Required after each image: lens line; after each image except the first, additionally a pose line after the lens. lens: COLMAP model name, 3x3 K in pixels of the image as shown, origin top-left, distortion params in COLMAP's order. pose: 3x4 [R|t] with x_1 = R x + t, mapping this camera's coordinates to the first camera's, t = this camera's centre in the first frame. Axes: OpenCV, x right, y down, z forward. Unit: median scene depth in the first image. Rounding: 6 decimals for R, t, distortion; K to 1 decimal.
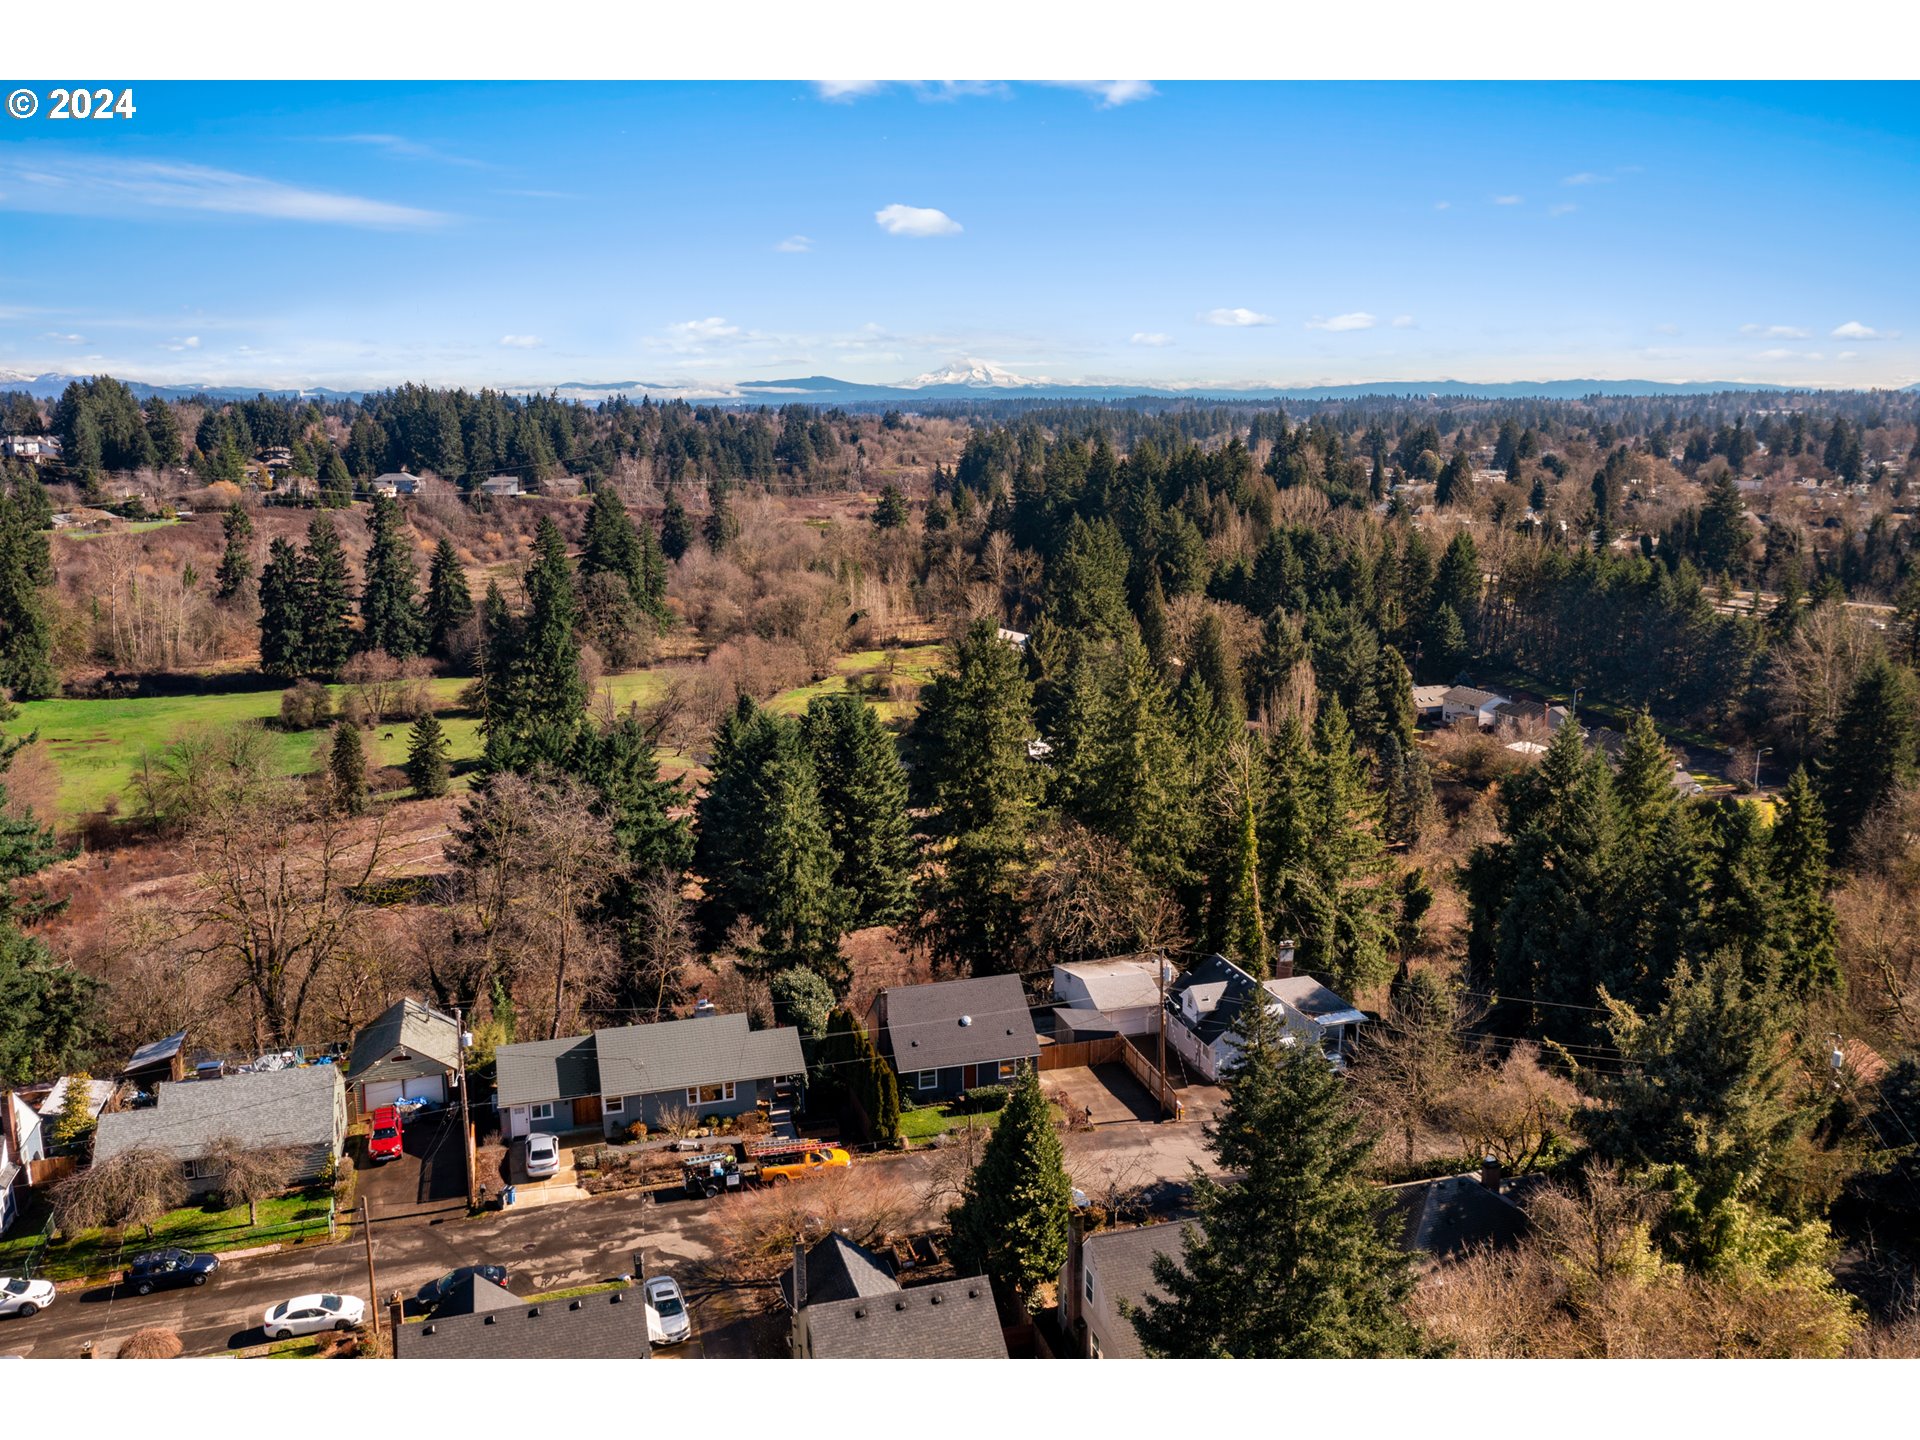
lens RADIAL K [[1533.8, 0, 949.3], [0, 1533.8, 725.0], [0, 0, 1]] dist [-0.005525, -0.001727]
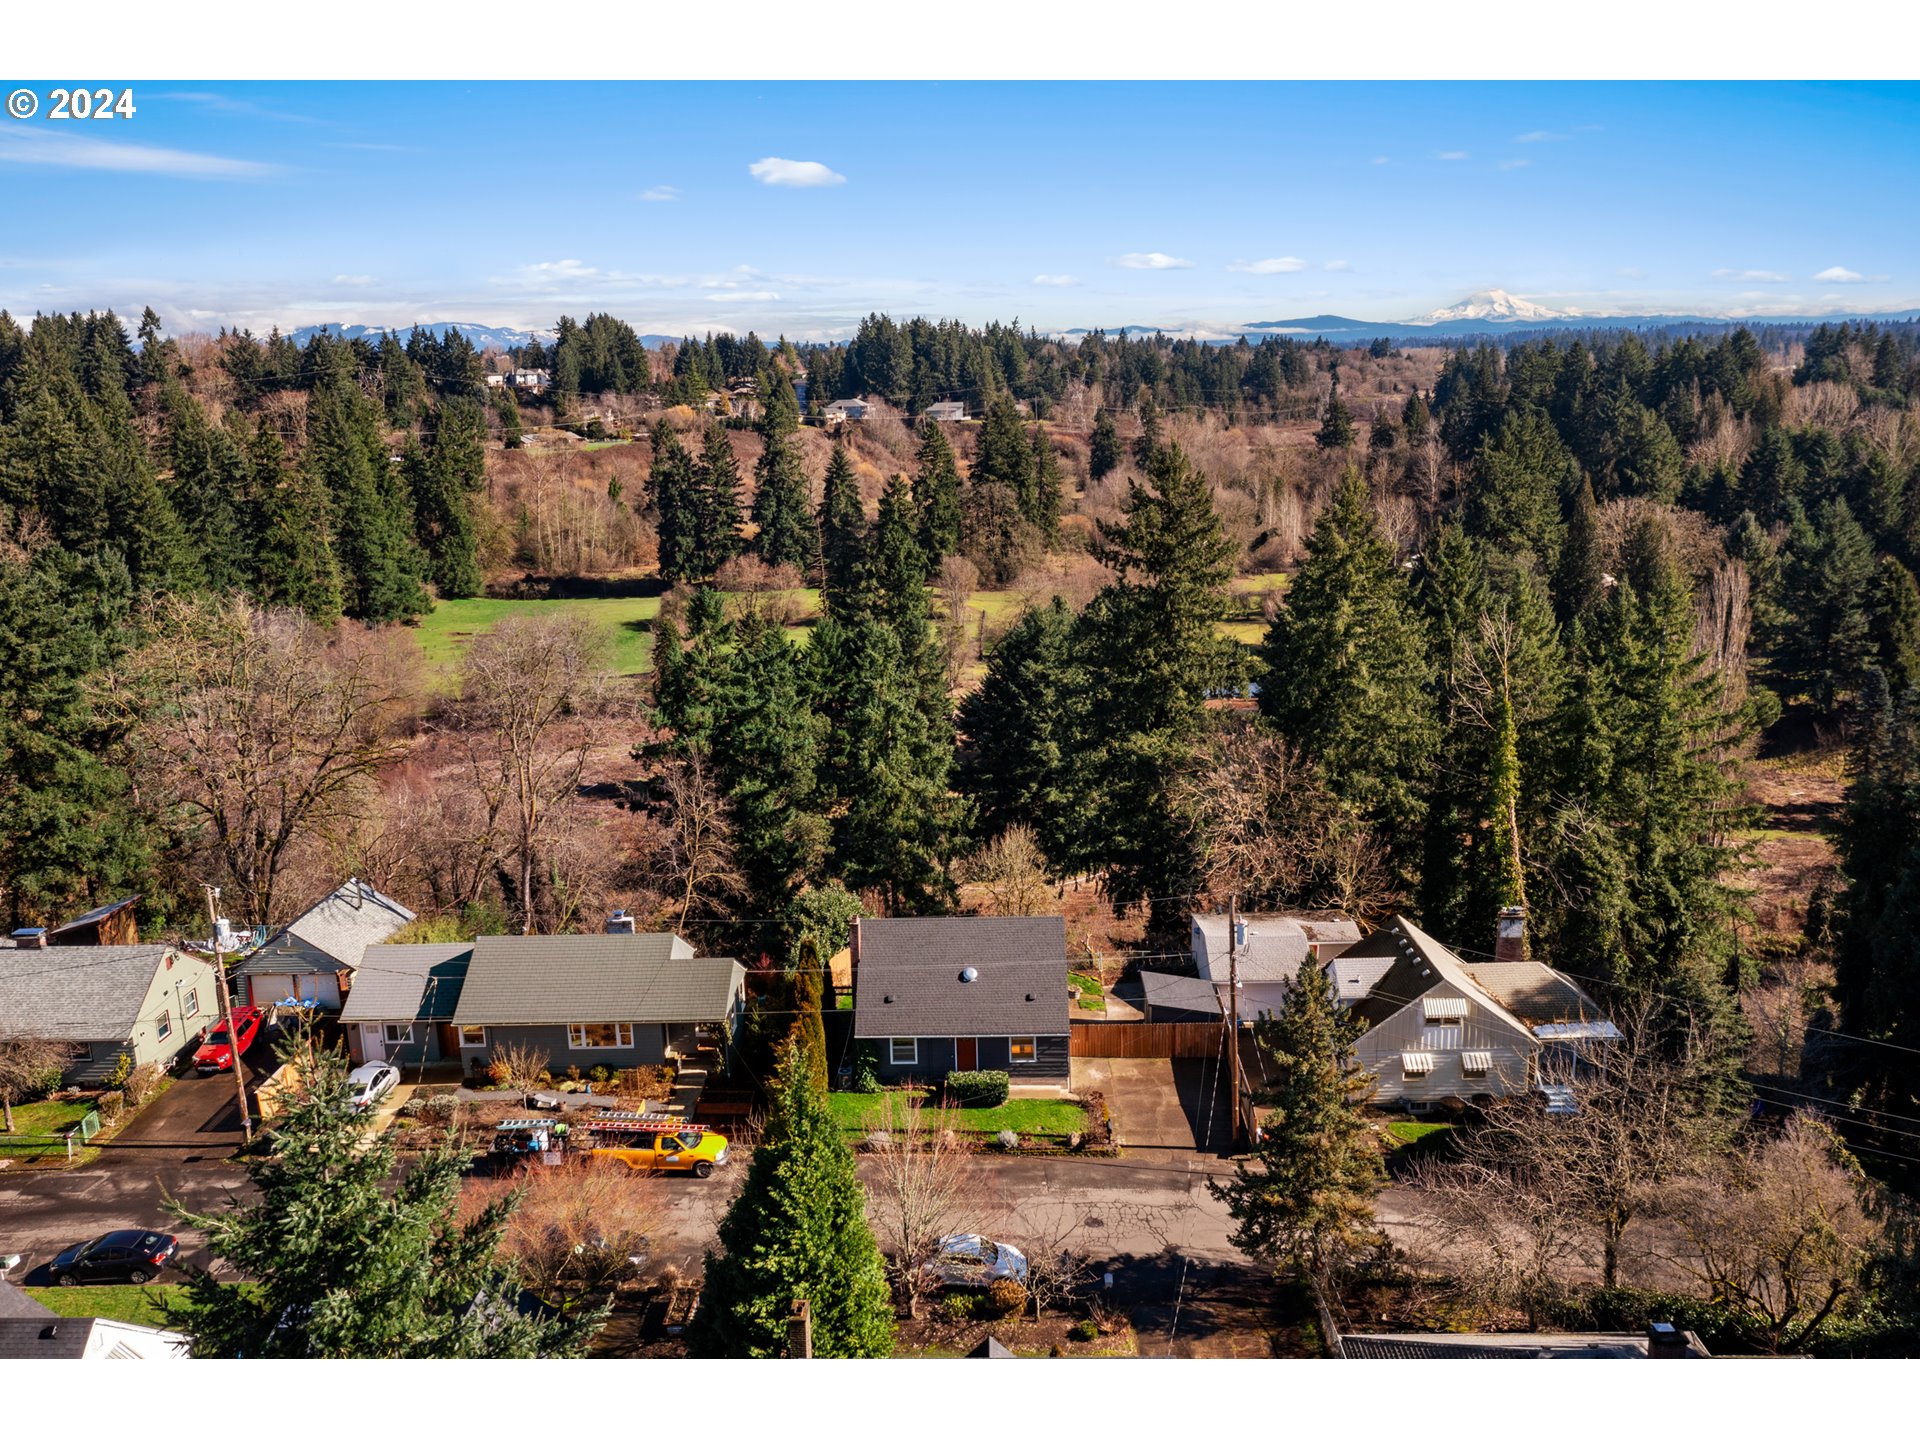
lens RADIAL K [[1533.8, 0, 942.4], [0, 1533.8, 722.1], [0, 0, 1]] dist [-0.005525, -0.001727]
pose [[0.949183, 0.050561, -0.310635, 0.064599], [-0.039953, 0.998384, 0.040422, 0.015185], [0.312177, -0.025957, 0.949669, 0.101695]]
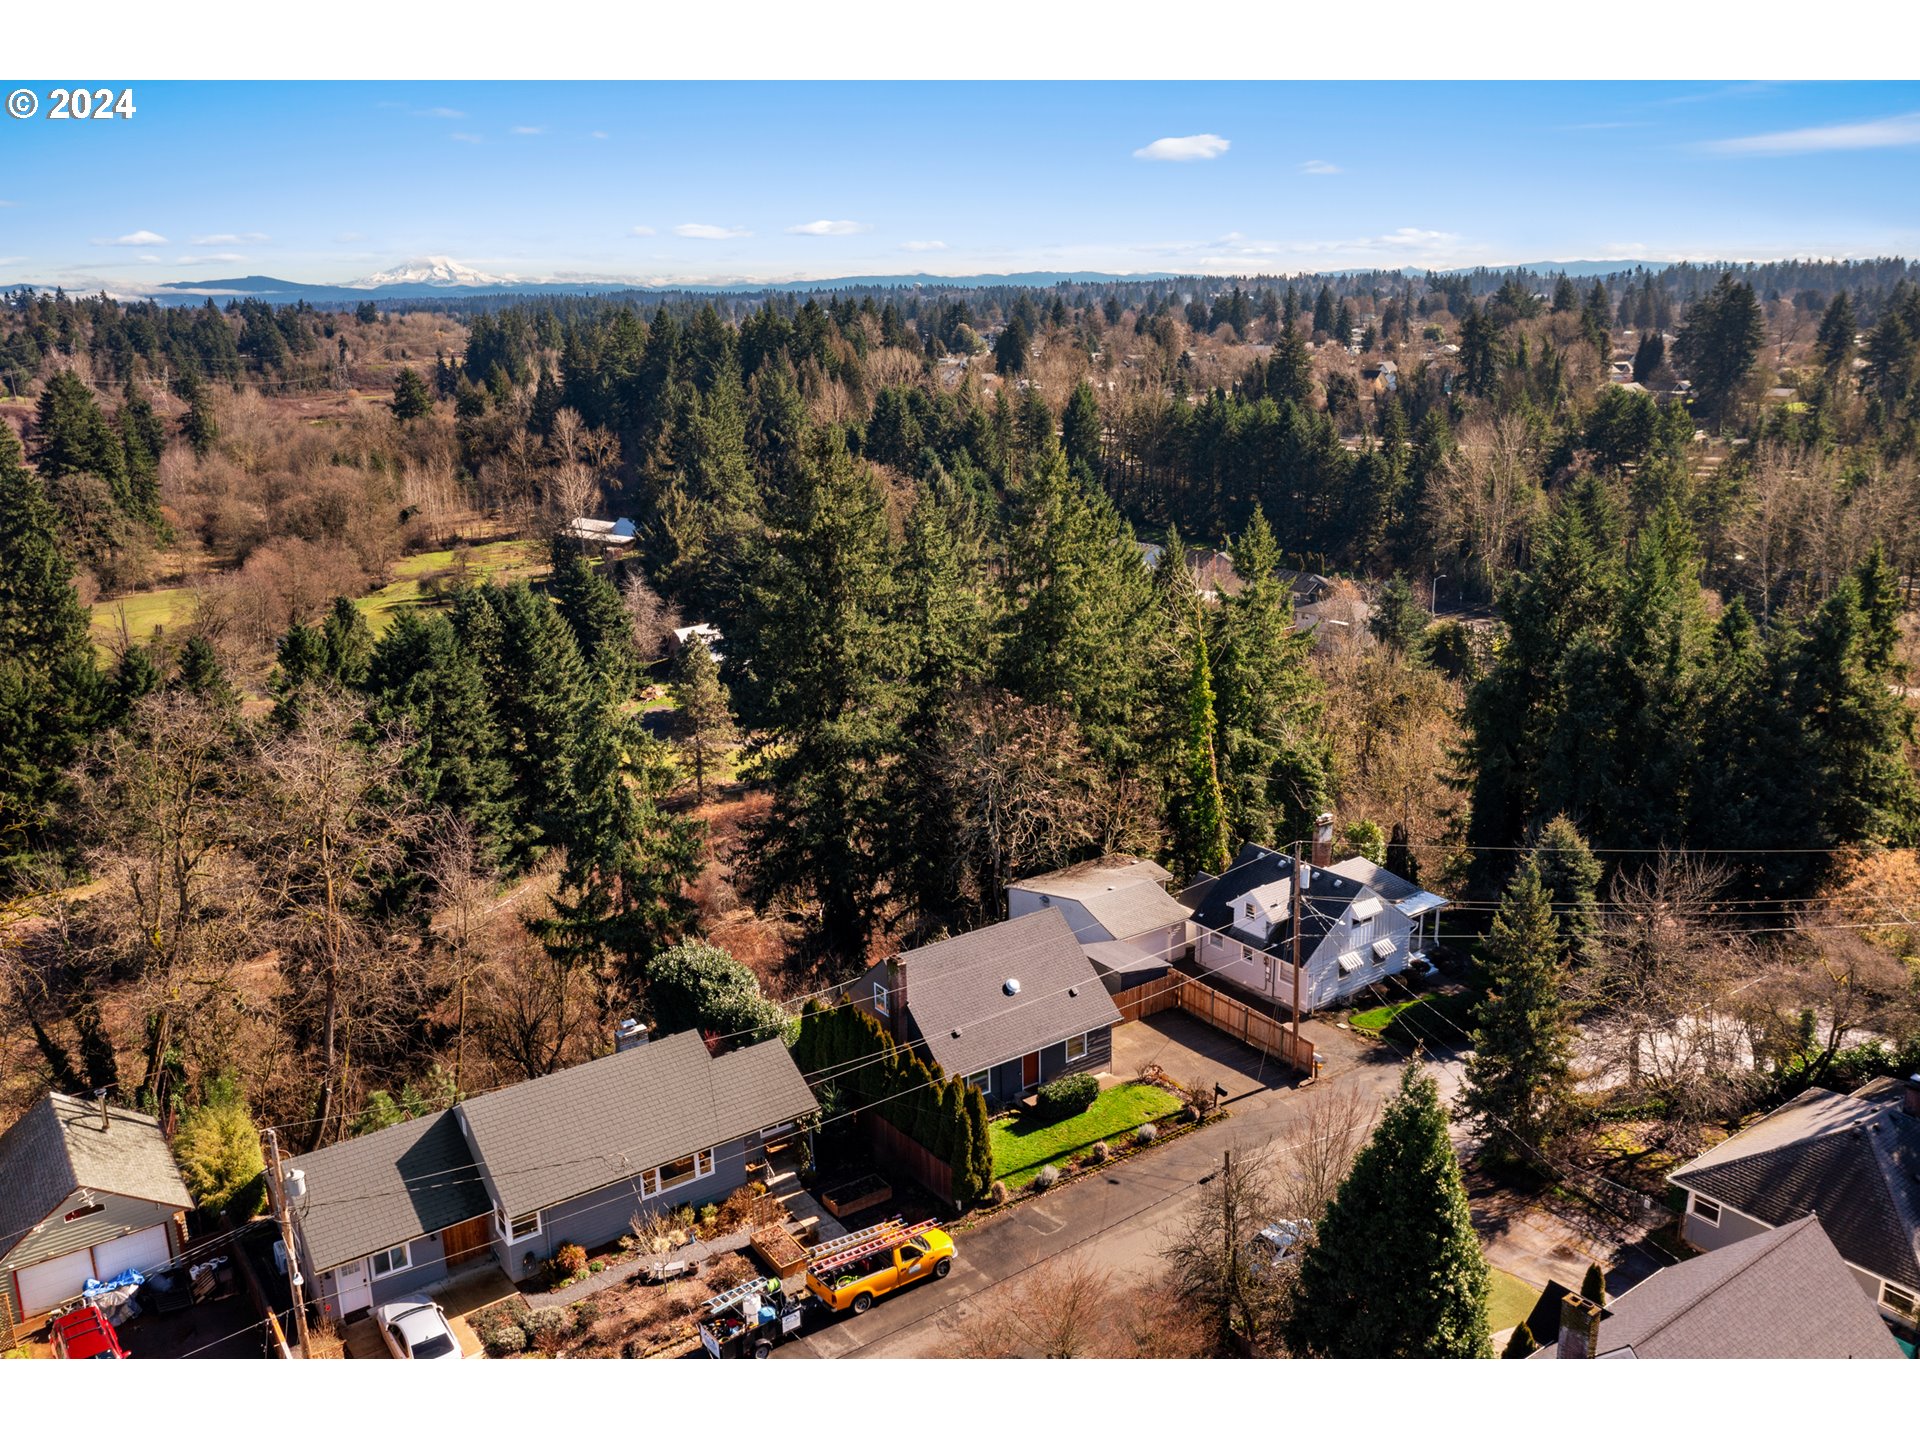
lens RADIAL K [[1533.8, 0, 963.3], [0, 1533.8, 716.5], [0, 0, 1]] dist [-0.005525, -0.001727]
pose [[0.944756, -0.098184, 0.312724, -0.063640], [0.079584, 0.994244, 0.071728, 0.007785], [-0.317966, -0.042878, 0.947132, 0.114832]]
